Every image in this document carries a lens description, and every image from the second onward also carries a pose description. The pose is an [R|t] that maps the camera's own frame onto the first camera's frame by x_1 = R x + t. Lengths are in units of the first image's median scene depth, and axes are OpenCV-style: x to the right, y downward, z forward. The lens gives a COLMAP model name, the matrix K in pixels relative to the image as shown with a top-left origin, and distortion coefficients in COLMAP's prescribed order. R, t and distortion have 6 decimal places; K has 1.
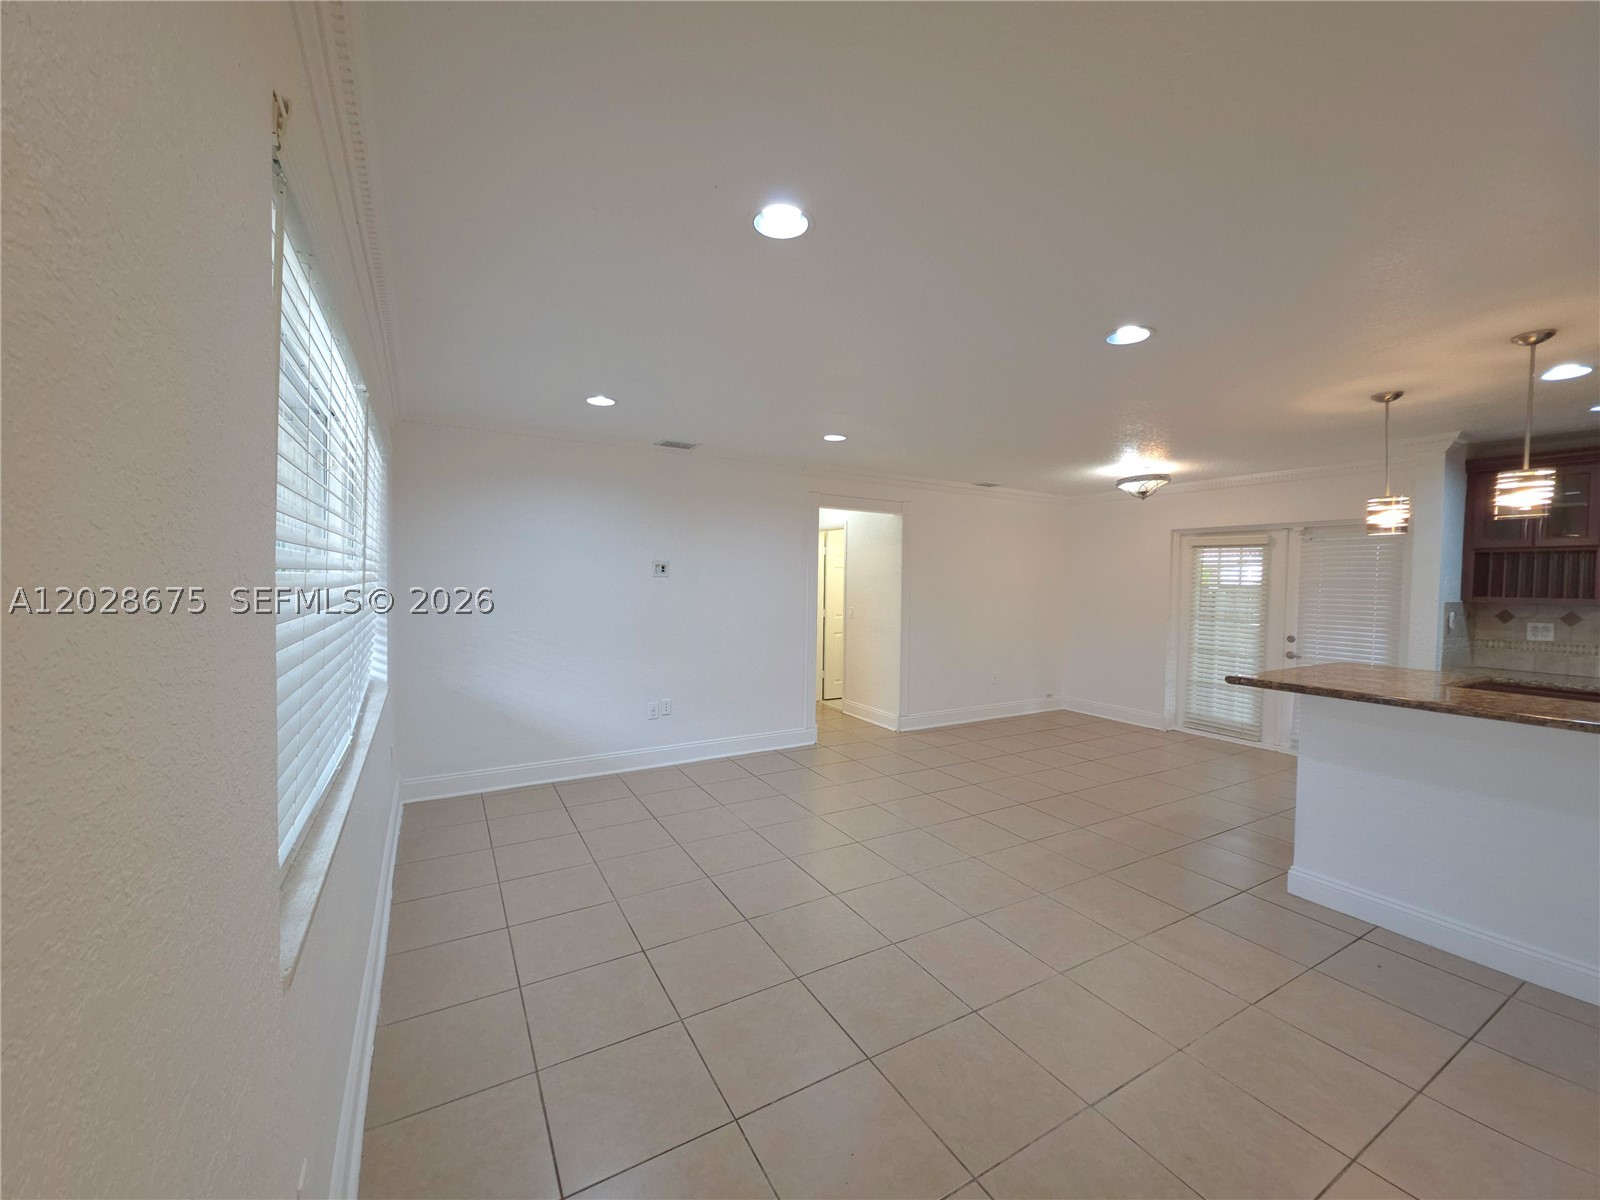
lens RADIAL K [[633.6, 0, 806.1], [0, 633.6, 601.0], [0, 0, 1]] dist [0.016851, -0.008491]
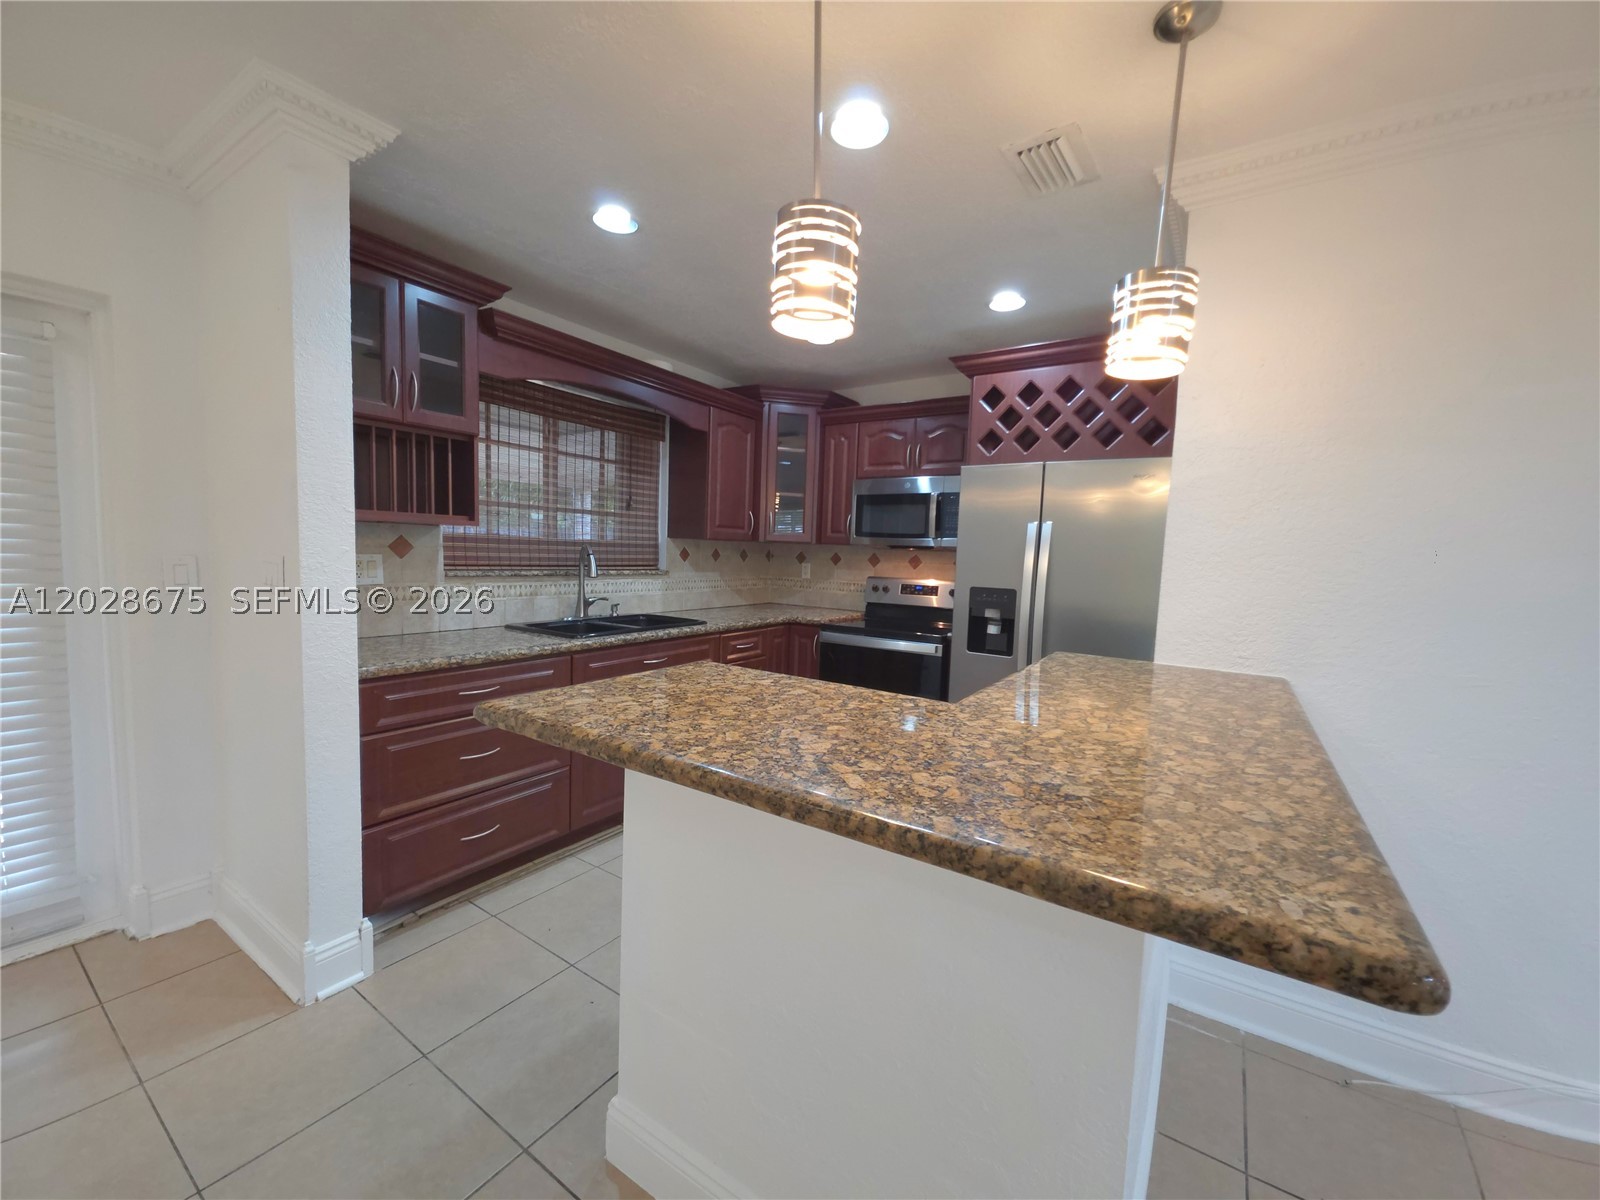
lens RADIAL K [[633.6, 0, 806.1], [0, 633.6, 601.0], [0, 0, 1]] dist [0.016851, -0.008491]
pose [[-0.439722, -0.105198, 0.891952, 0.352599], [-0.013561, 0.993781, 0.110523, 0.005281], [-0.898032, 0.036503, -0.438414, 0.713538]]
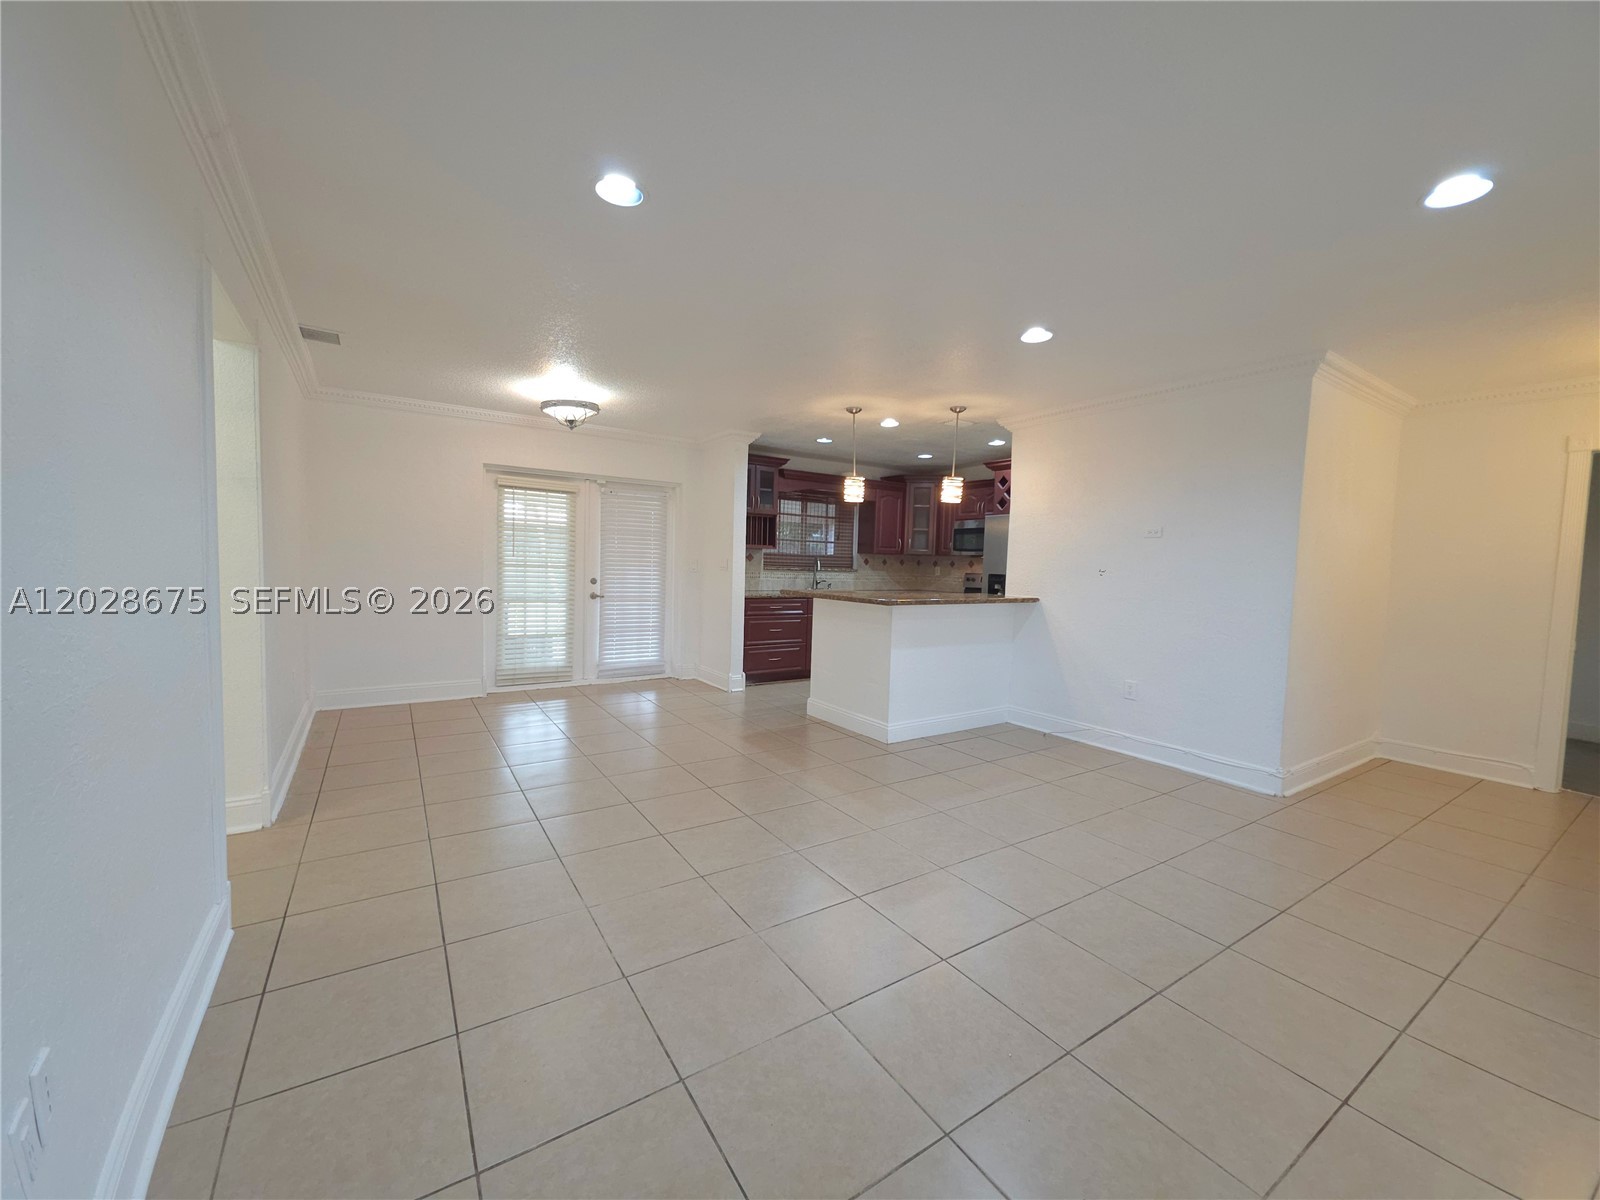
lens RADIAL K [[633.6, 0, 806.1], [0, 633.6, 601.0], [0, 0, 1]] dist [0.016851, -0.008491]
pose [[-0.057505, -0.079388, 0.995184, -0.381081], [0.005204, 0.996796, 0.079817, 0.008208], [-0.998332, 0.009769, -0.056907, 0.736852]]
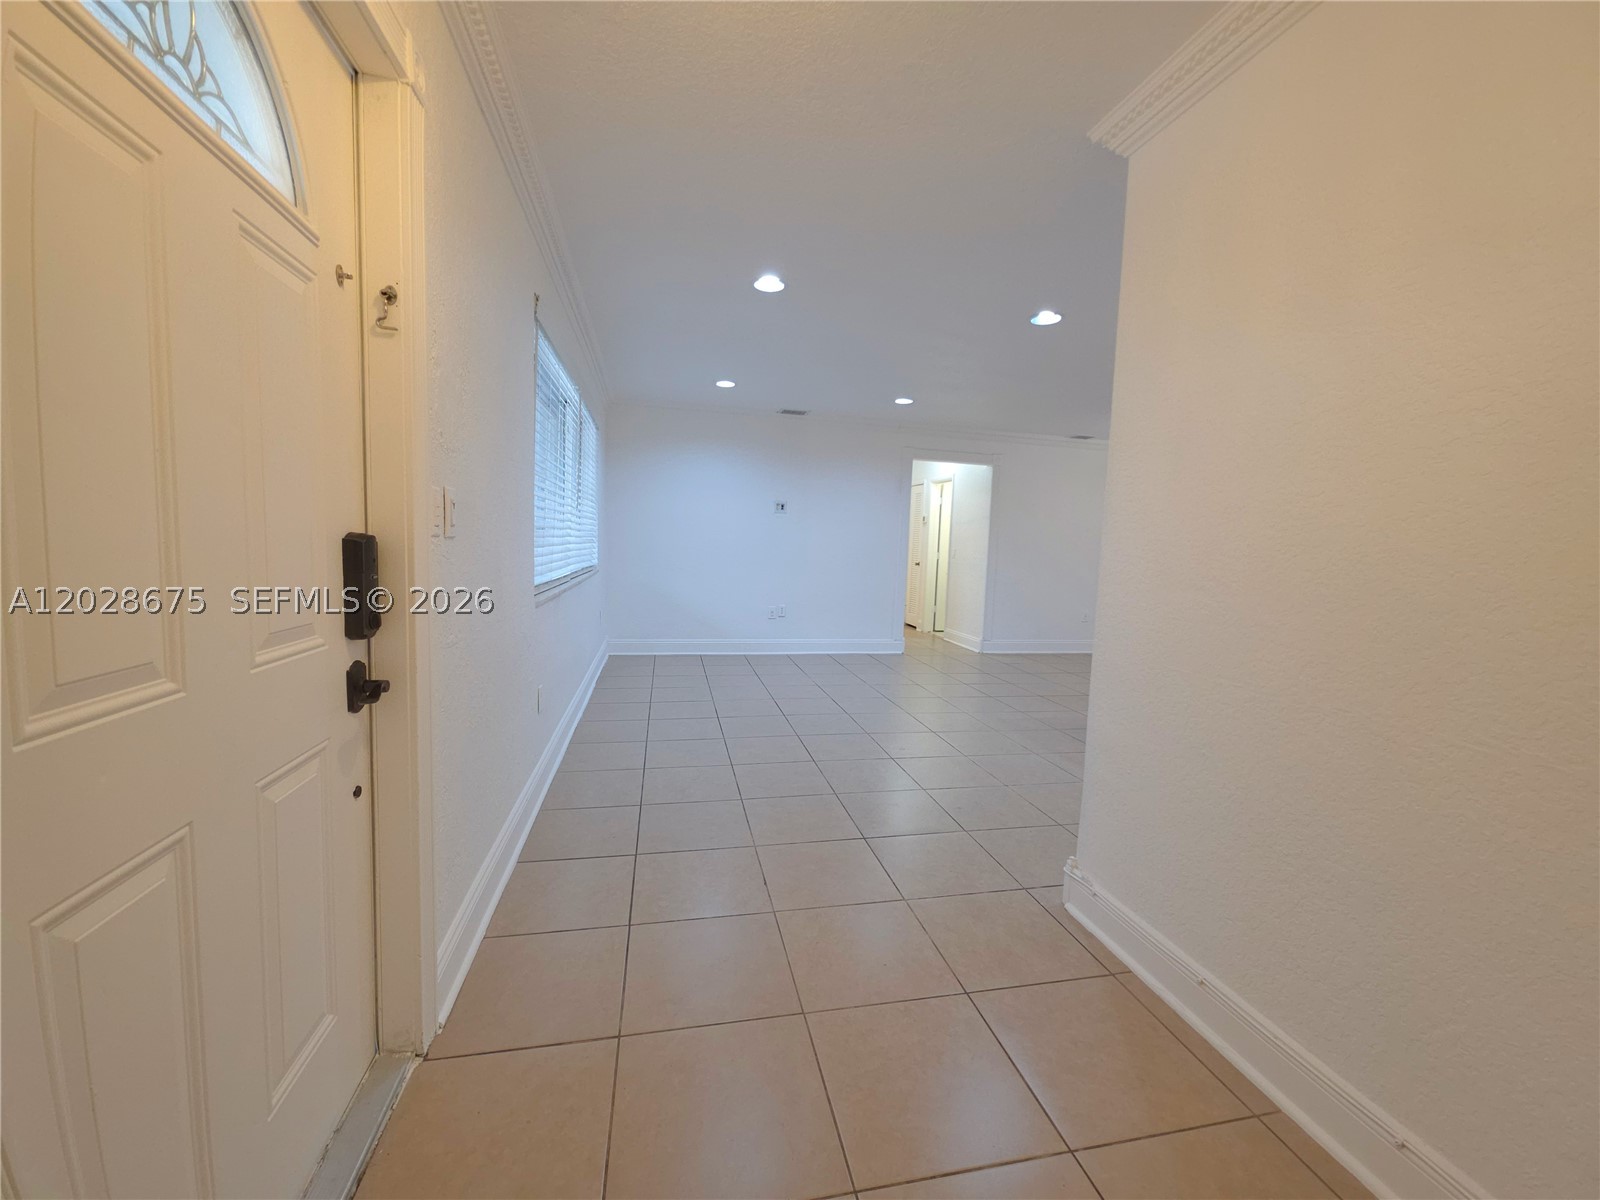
lens RADIAL K [[633.6, 0, 806.1], [0, 633.6, 601.0], [0, 0, 1]] dist [0.016851, -0.008491]
pose [[0.952338, 0.048593, -0.301149, 0.216767], [-0.034075, 0.997998, 0.053277, 0.068503], [0.303135, -0.040476, 0.952088, -0.243471]]
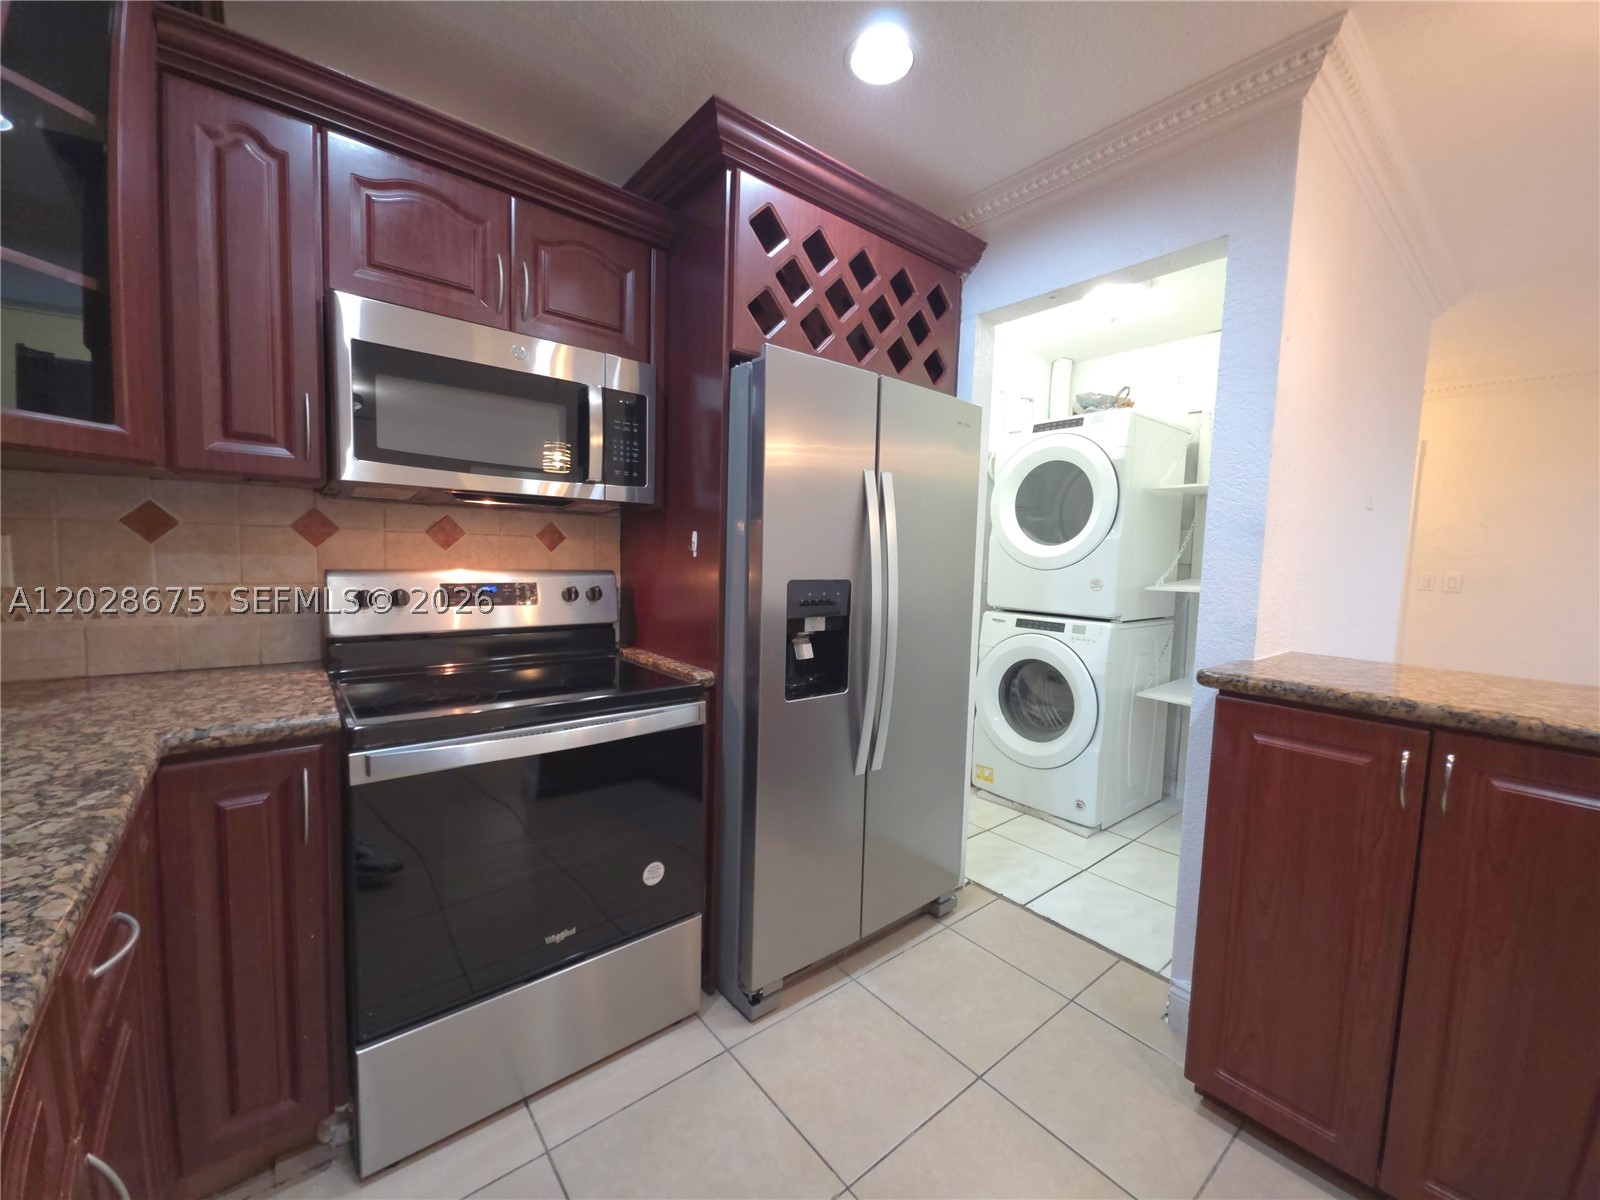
lens RADIAL K [[633.6, 0, 806.1], [0, 633.6, 601.0], [0, 0, 1]] dist [0.016851, -0.008491]
pose [[-0.985433, -0.037630, -0.165847, 0.855339], [-0.056047, 0.992590, 0.107810, 0.030686], [0.160561, 0.115535, -0.980241, 0.629525]]
